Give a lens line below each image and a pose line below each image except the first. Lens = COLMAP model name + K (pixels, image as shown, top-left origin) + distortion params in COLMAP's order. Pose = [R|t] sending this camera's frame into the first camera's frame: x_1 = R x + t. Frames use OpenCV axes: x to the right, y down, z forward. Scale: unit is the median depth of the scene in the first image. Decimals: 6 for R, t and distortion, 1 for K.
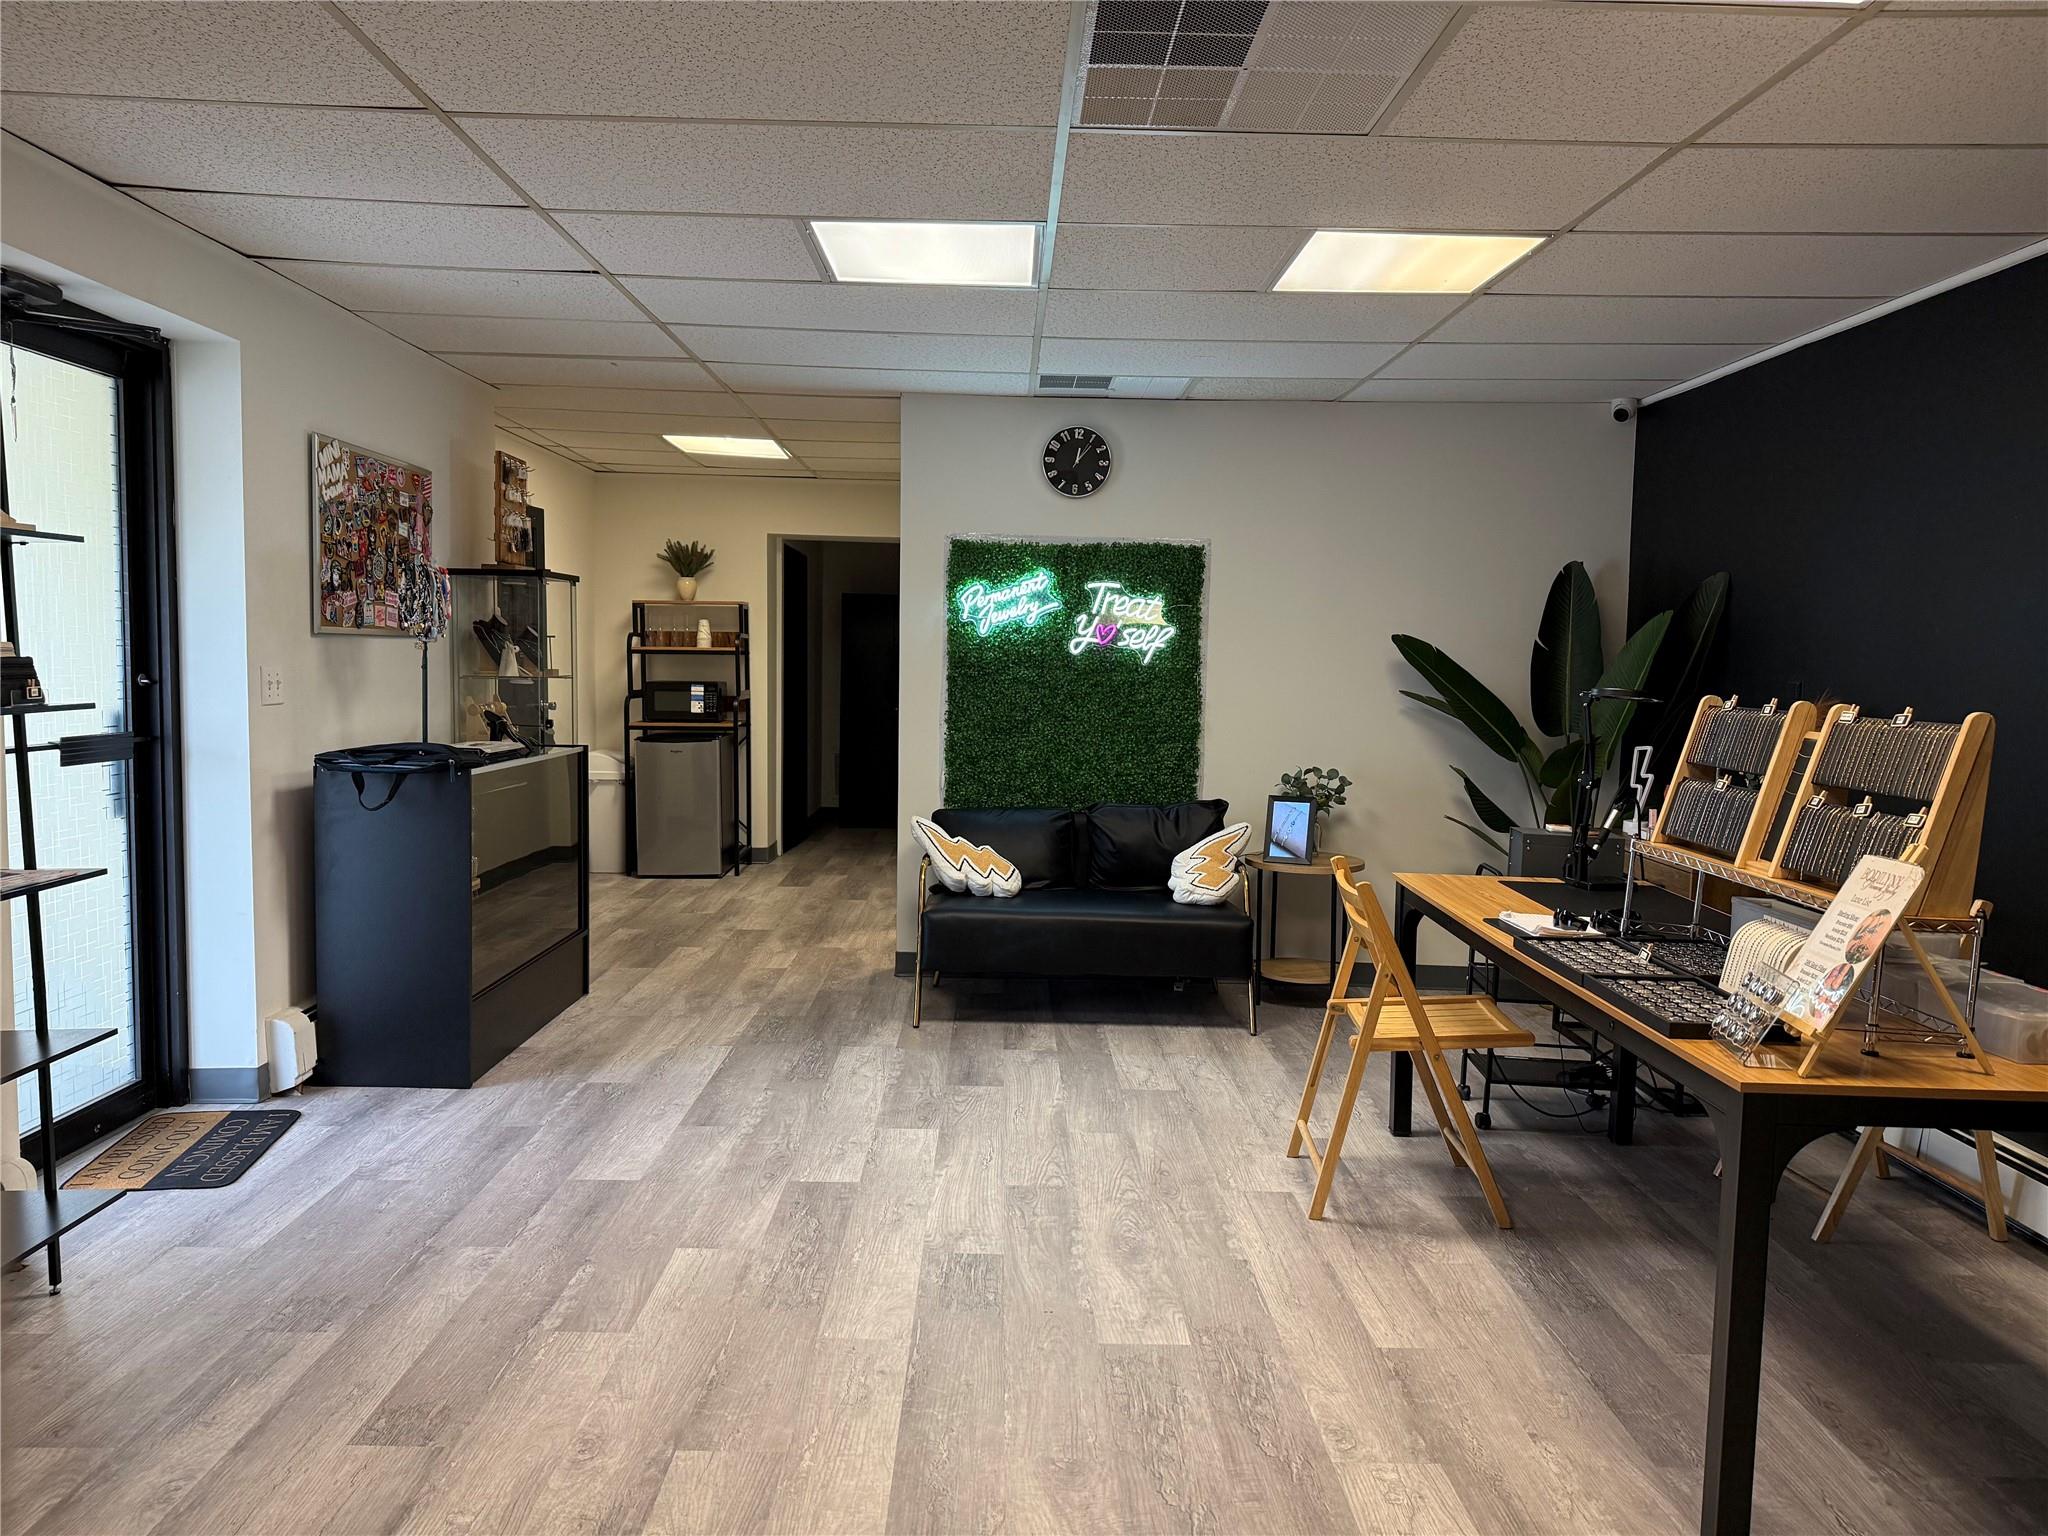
lens RADIAL K [[1426.0, 0, 1019.5], [0, 1426.0, 766.2], [0, 0, 1]] dist [0.049963, -0.063103]
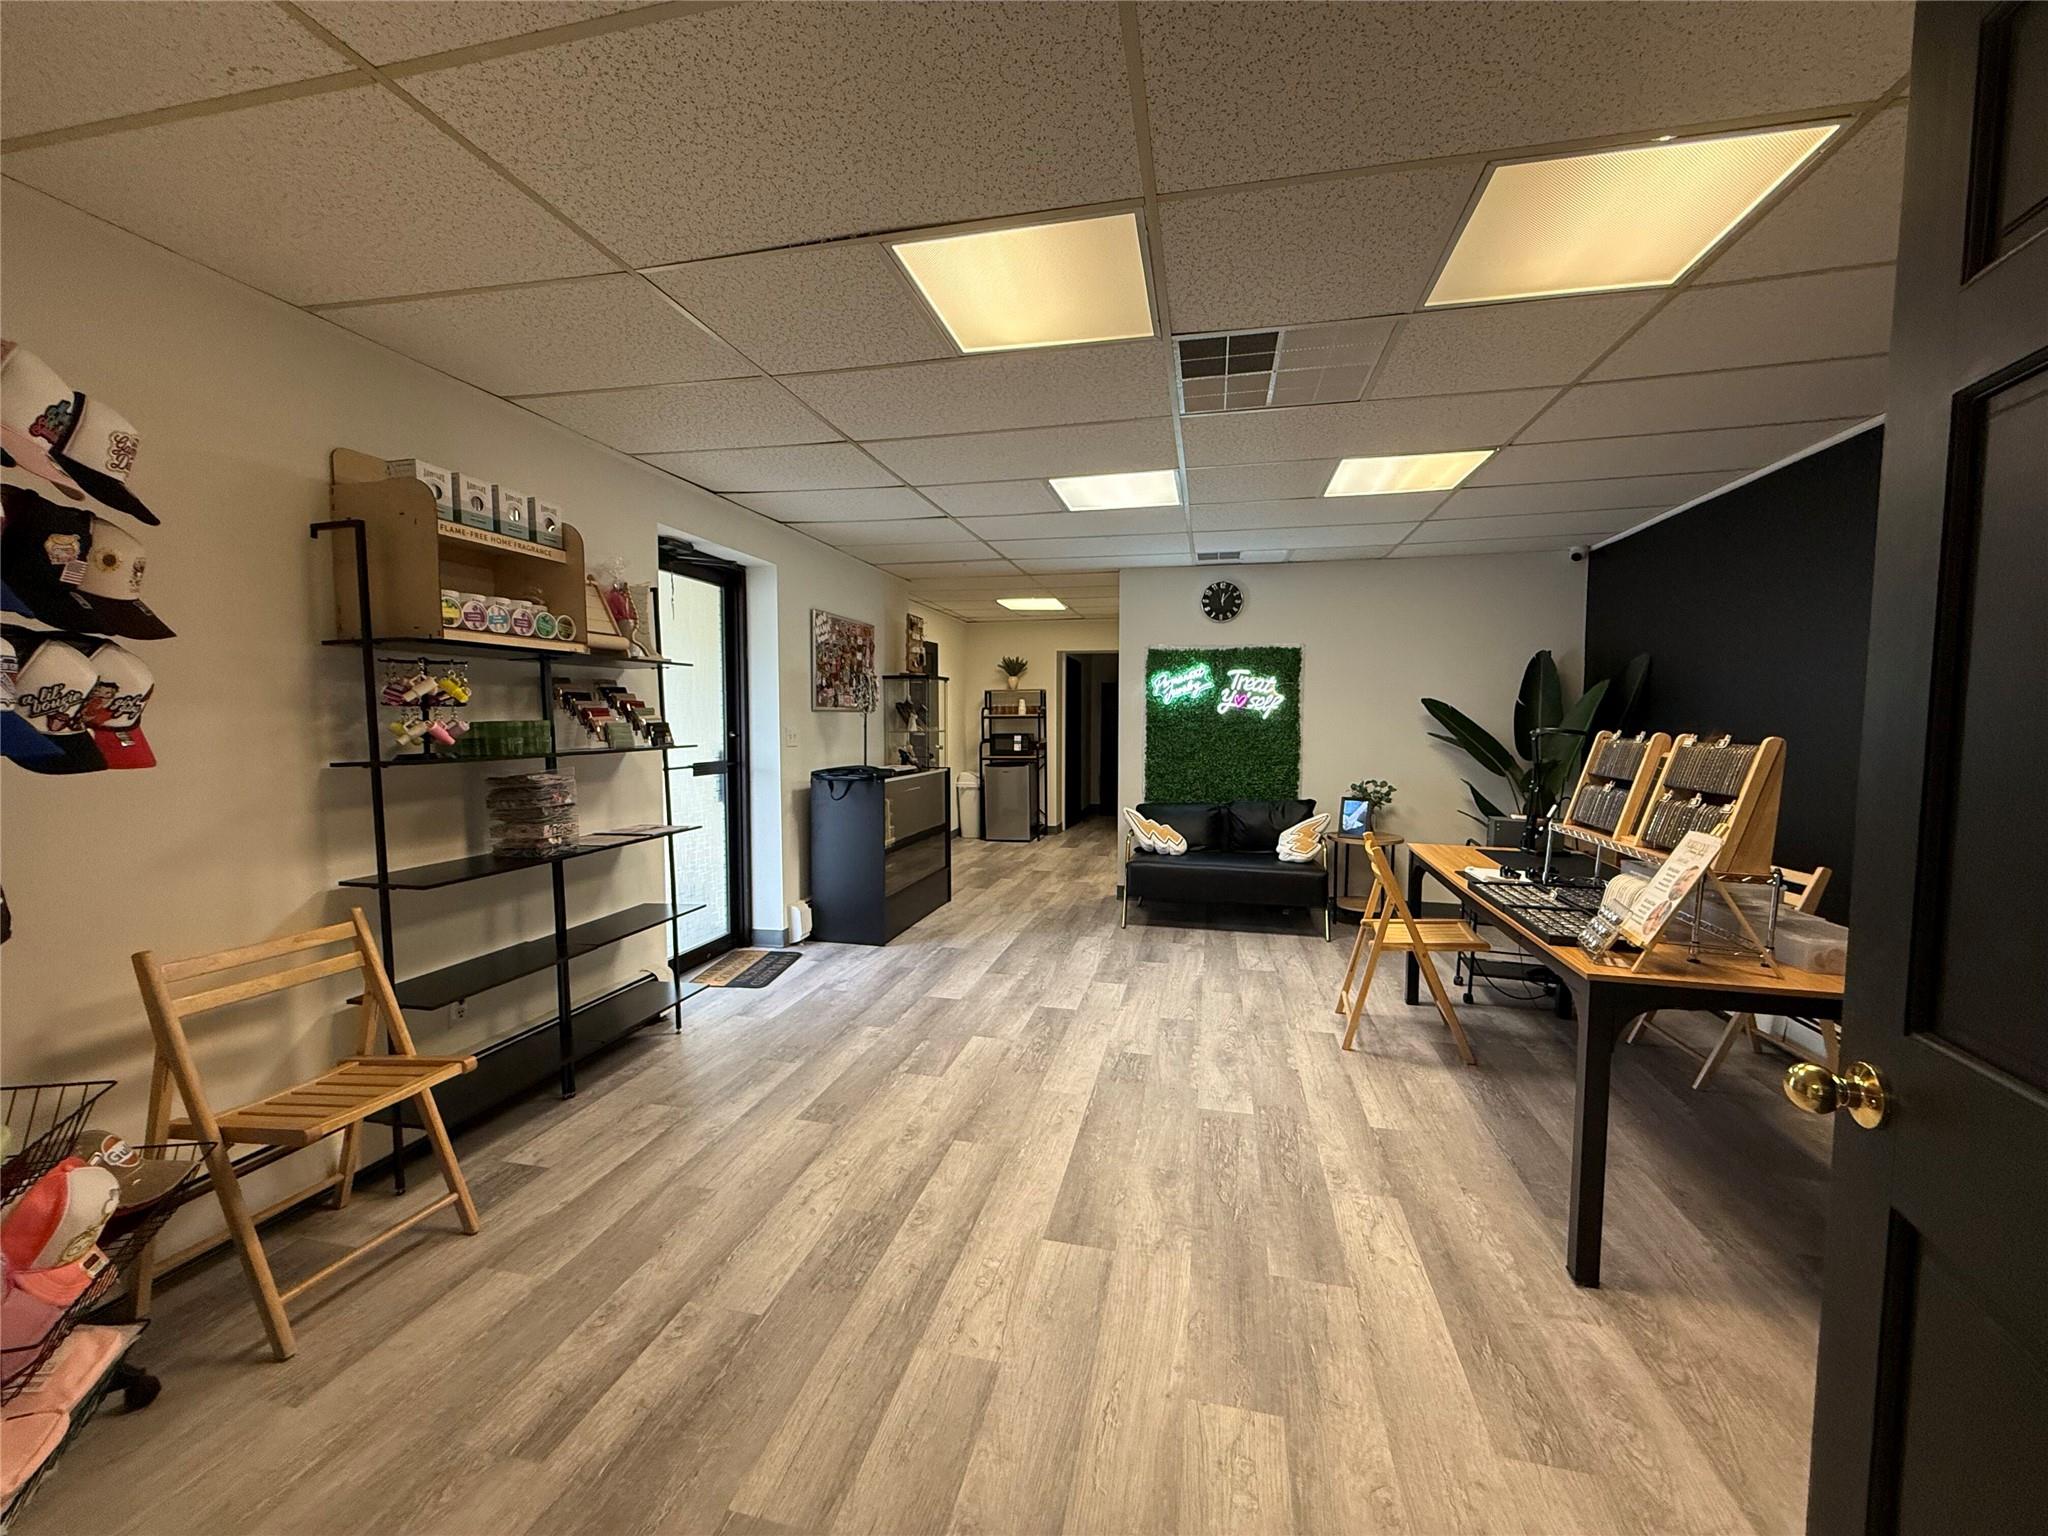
lens RADIAL K [[812.2, 0, 1023.1], [0, 812.2, 766.2], [0, 0, 1]] dist [-0.002105, 0.000395]
pose [[0.970644, -0.002790, -0.240505, 0.069854], [-0.002194, 0.999788, -0.020454, 0.007844], [0.240511, 0.020381, 0.970432, -0.007630]]
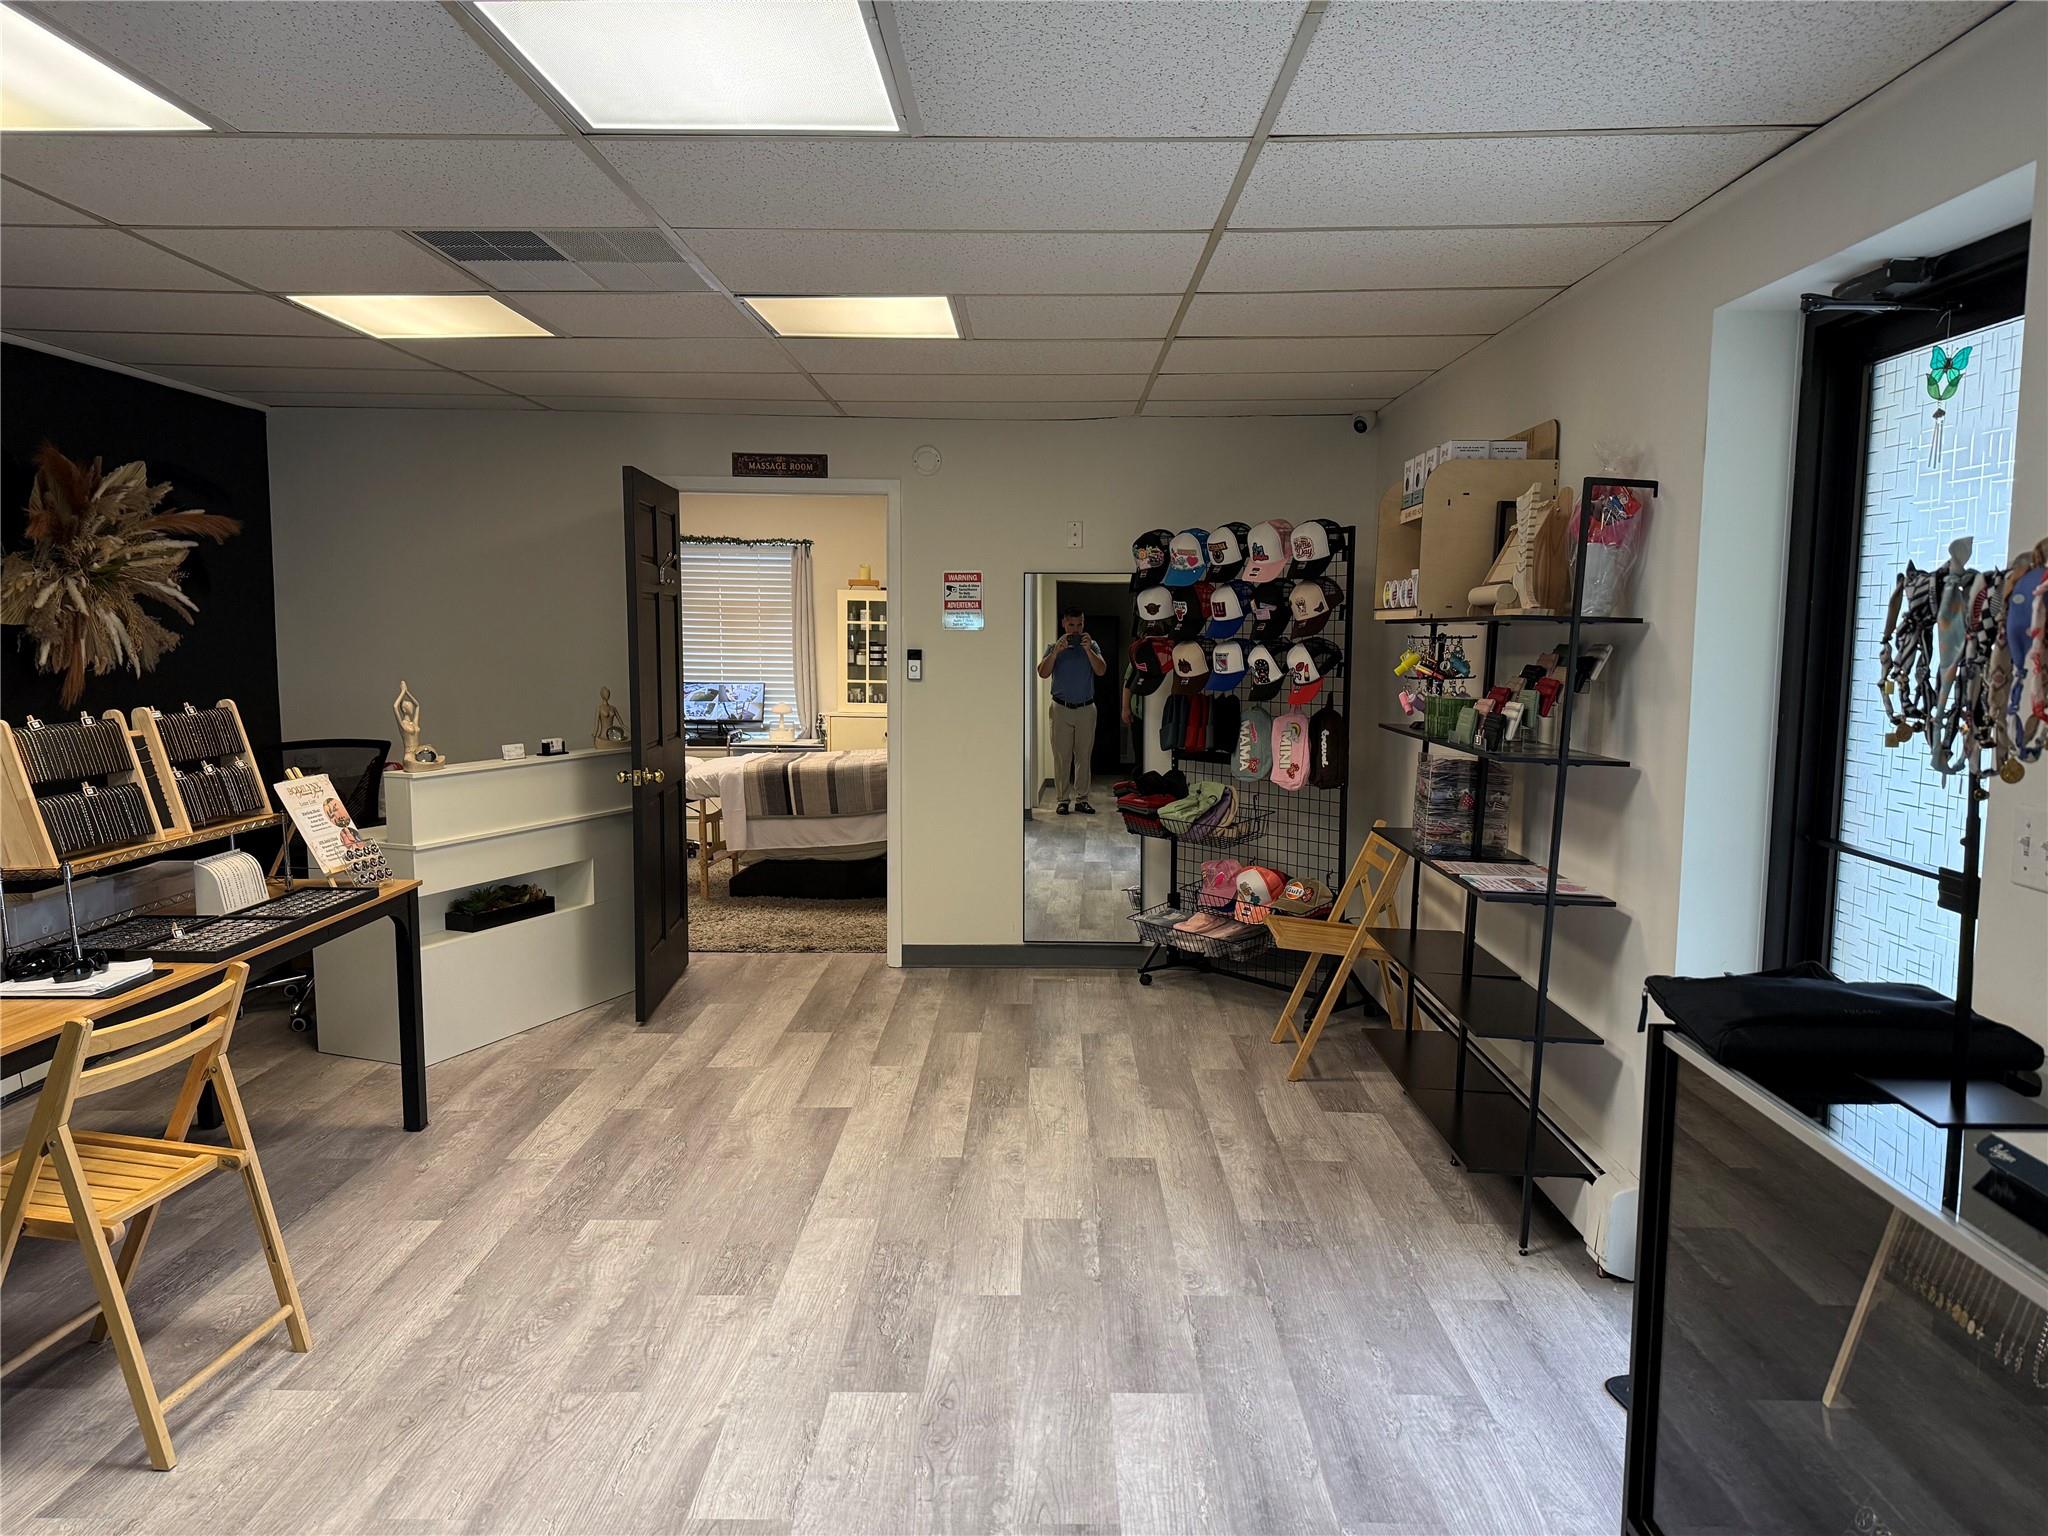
lens RADIAL K [[1426.0, 0, 1023.9], [0, 1426.0, 763.5], [0, 0, 1]] dist [0.049963, -0.063103]
pose [[-0.999197, -0.029901, 0.026653, -0.234110], [-0.024731, 0.983948, 0.176735, -0.190520], [-0.031510, 0.175934, -0.983897, 1.755146]]
